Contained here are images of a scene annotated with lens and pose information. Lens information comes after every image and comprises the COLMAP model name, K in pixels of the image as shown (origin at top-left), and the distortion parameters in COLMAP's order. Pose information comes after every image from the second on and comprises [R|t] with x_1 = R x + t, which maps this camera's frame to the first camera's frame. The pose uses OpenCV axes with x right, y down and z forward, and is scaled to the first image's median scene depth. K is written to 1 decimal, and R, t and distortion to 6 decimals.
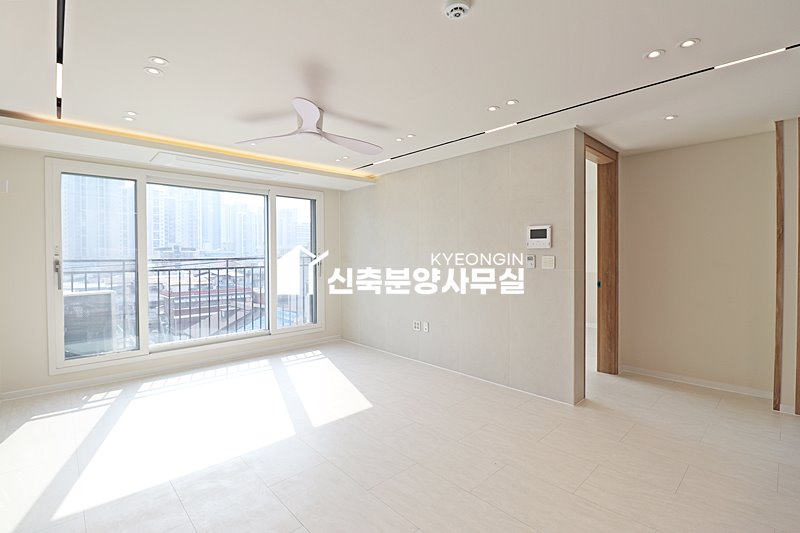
lens RADIAL K [[369.5, 0, 401.5], [0, 369.5, 260.1], [0, 0, 1]] dist [-0.003808, -0.011375]
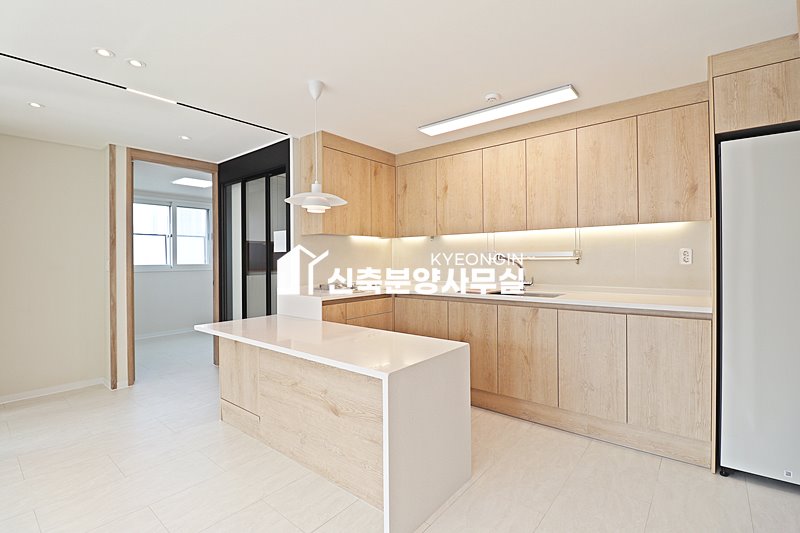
lens RADIAL K [[369.5, 0, 398.1], [0, 369.5, 258.6], [0, 0, 1]] dist [-0.003808, -0.011375]
pose [[-0.120711, 0.008376, 0.992652, -0.211560], [0.022599, 0.999728, -0.005688, 0.015378], [-0.992430, 0.021746, -0.120868, 0.174655]]
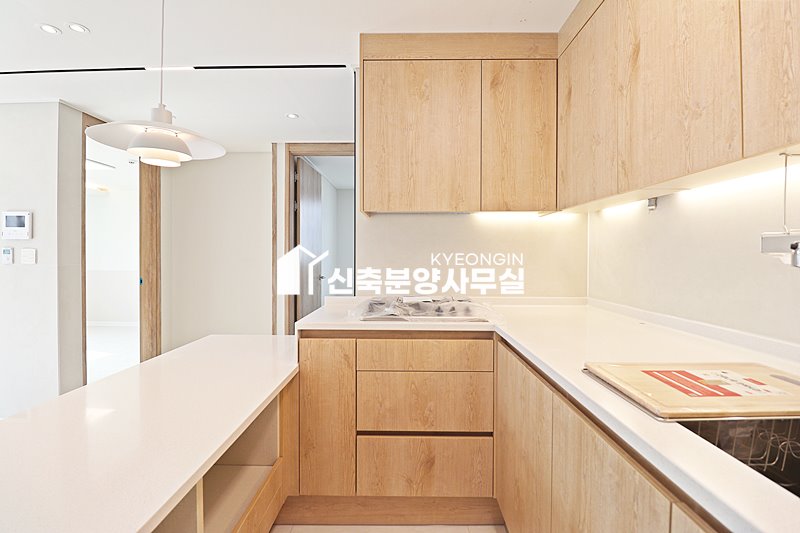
lens RADIAL K [[369.5, 0, 401.8], [0, 369.5, 261.5], [0, 0, 1]] dist [-0.003808, -0.011375]
pose [[0.697433, -0.000643, 0.716650, 0.352343], [0.001815, 0.999998, -0.000868, 0.017842], [-0.716648, 0.001906, 0.697432, -0.153036]]
